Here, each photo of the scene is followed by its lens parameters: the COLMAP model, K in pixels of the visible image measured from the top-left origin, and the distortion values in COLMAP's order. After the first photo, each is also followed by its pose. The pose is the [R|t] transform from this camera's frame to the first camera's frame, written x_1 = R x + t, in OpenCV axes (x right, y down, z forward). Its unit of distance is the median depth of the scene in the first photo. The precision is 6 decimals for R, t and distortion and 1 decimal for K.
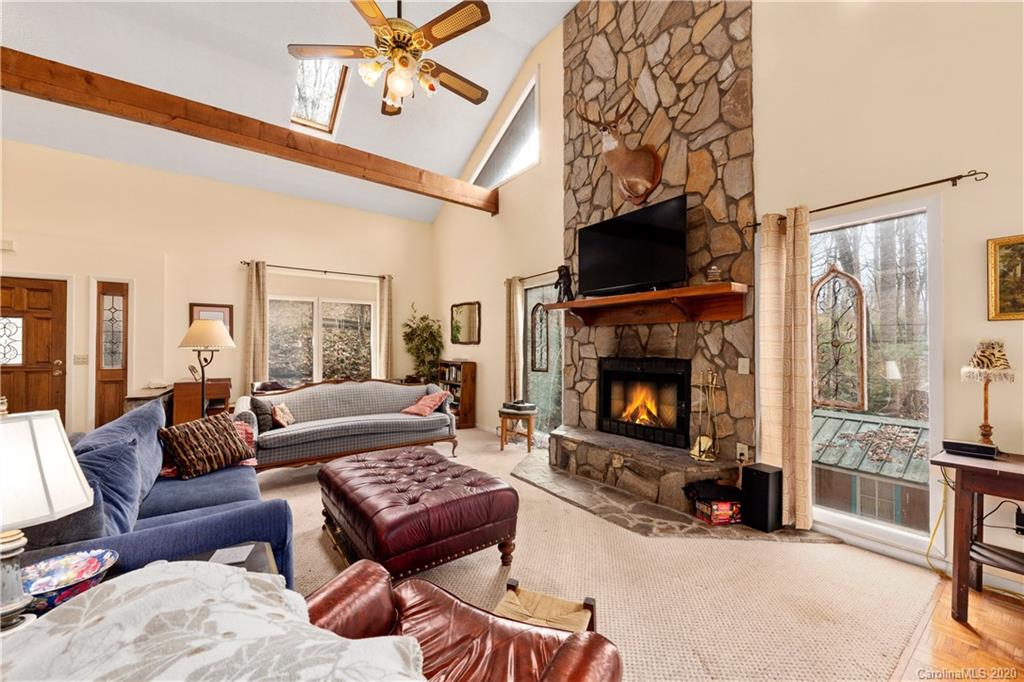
lens RADIAL K [[398.6, 0, 509.8], [0, 398.6, 344.7], [0, 0, 1]] dist [-0.001642, -0.000610]
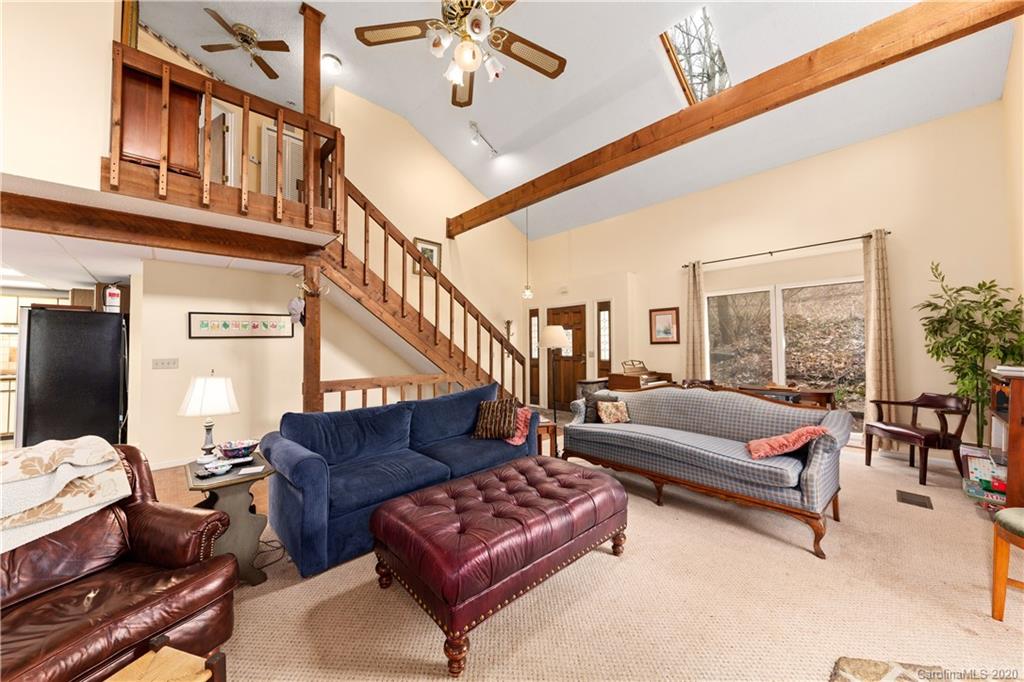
lens RADIAL K [[356.1, 0, 509.0], [0, 356.1, 335.9], [0, 0, 1]] dist [-0.002317, -0.000122]
pose [[0.115728, -0.028435, -0.992874, 0.220959], [0.016136, 0.999512, -0.026744, -0.001621], [0.993150, -0.012926, 0.116131, 0.423841]]
